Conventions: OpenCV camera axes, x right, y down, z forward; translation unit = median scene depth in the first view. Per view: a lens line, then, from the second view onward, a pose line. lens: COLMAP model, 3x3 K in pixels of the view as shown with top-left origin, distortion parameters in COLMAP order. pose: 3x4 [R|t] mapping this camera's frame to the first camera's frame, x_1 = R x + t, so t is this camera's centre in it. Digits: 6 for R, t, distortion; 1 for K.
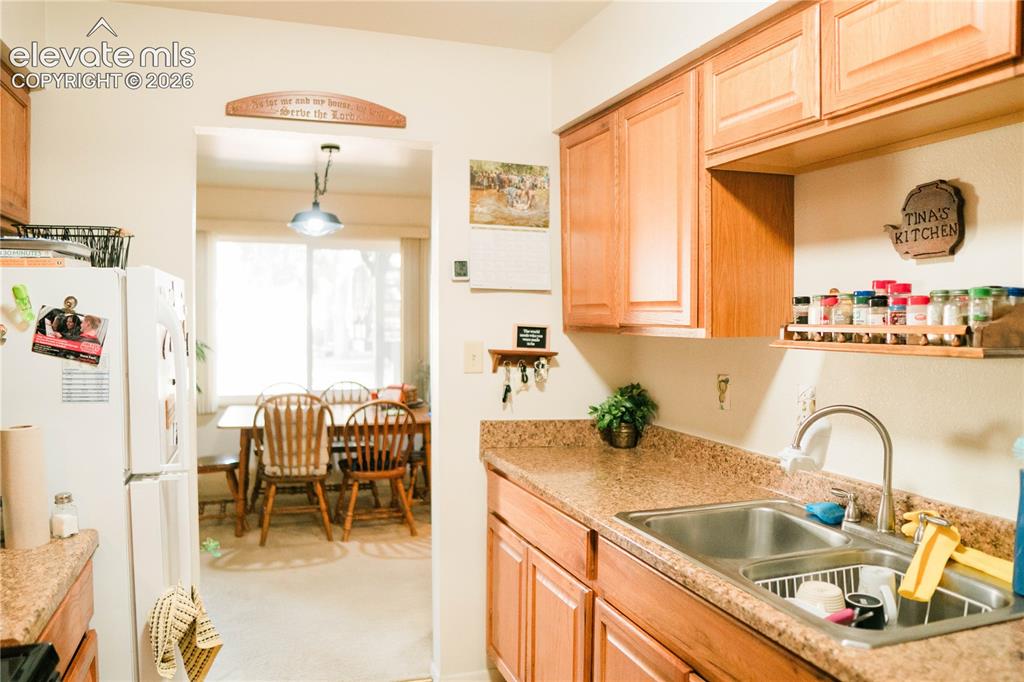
lens RADIAL K [[742.7, 0, 512.0], [0, 742.7, 341.0], [0, 0, 1]] dist [-0.136742, 0.075192]
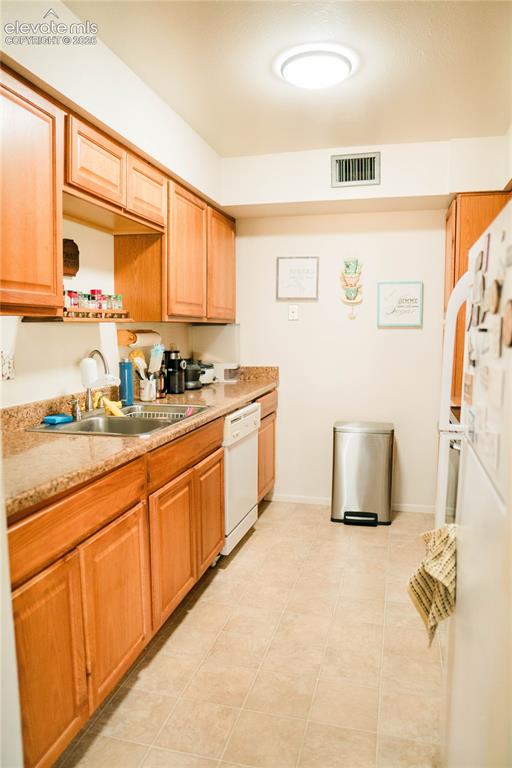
lens RADIAL K [[538.2, 0, 256.4], [0, 538.2, 384.5], [0, 0, 1]] dist [-0.116382, 0.064328]
pose [[-0.833714, -0.057252, 0.549220, -0.509450], [0.018357, 0.991187, 0.131191, 0.003166], [-0.551891, 0.119458, -0.825316, 1.420004]]
